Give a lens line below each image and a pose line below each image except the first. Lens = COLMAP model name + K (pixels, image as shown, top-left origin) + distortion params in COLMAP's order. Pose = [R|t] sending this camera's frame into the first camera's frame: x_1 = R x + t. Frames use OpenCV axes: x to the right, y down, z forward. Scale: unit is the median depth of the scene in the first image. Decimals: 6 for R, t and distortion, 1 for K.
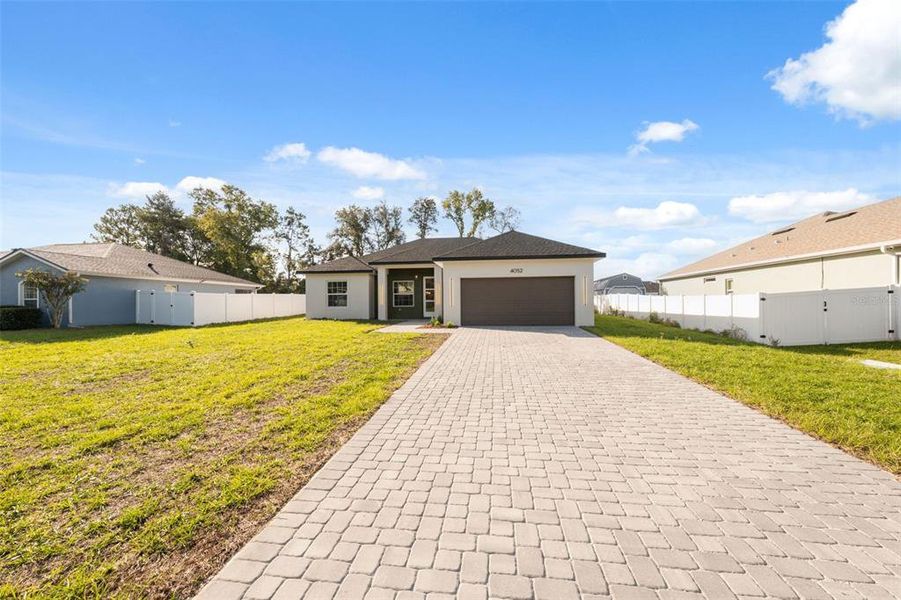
lens RADIAL K [[372.3, 0, 450.5], [0, 372.3, 300.0], [0, 0, 1]] dist [0.002724, 0.000432]
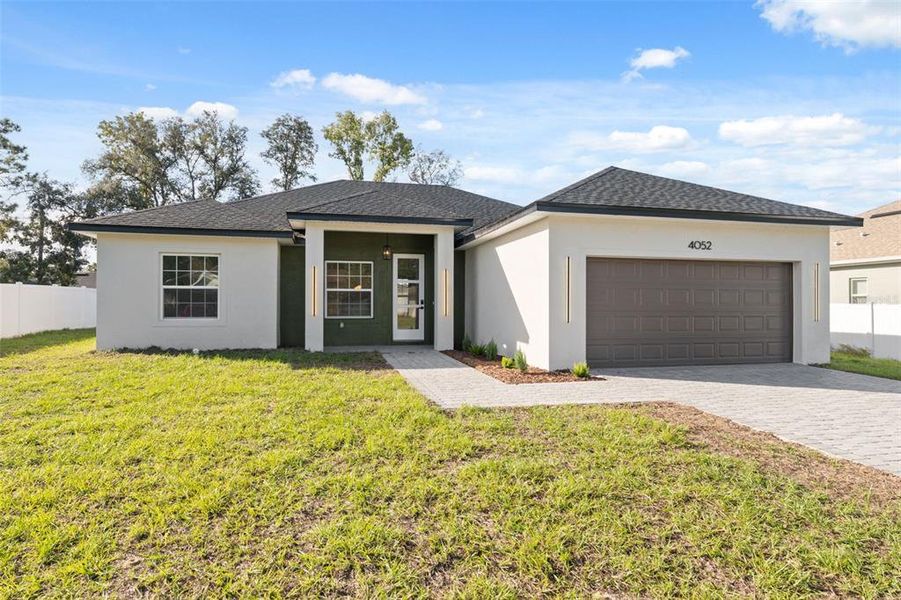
lens RADIAL K [[515.7, 0, 450.5], [0, 515.7, 300.0], [0, 0, 1]] dist [-0.004377, -0.000063]
pose [[0.931716, 0.013558, 0.362934, -0.186689], [-0.013462, 0.999905, -0.002792, -0.003060], [-0.362938, -0.002285, 0.931810, 0.292981]]
